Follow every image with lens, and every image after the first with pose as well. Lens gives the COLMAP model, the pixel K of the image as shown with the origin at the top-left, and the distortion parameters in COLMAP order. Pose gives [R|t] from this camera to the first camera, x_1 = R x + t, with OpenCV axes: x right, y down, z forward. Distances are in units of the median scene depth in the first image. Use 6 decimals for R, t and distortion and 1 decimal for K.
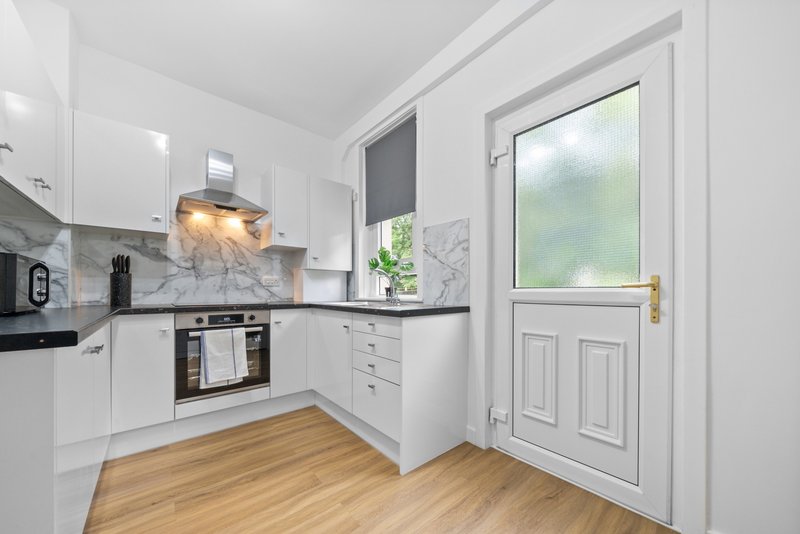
lens RADIAL K [[286.6, 0, 401.0], [0, 286.6, 291.5], [0, 0, 1]] dist [-0.000358, -0.000013]
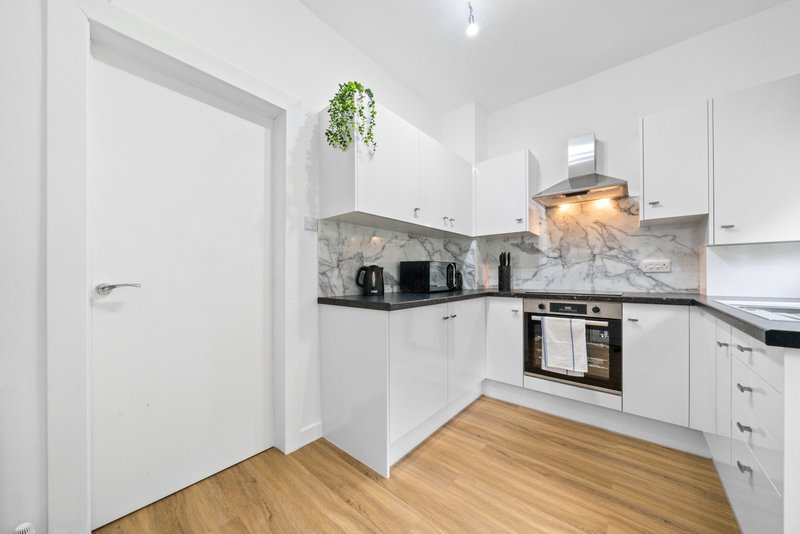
lens RADIAL K [[286.7, 0, 389.1], [0, 286.7, 274.4], [0, 0, 1]] dist [-0.000013, -0.000078]
pose [[0.138489, -0.004672, -0.990353, 0.268819], [0.005912, 0.999975, -0.003890, -0.018622], [0.990346, -0.005316, 0.138513, 0.237305]]
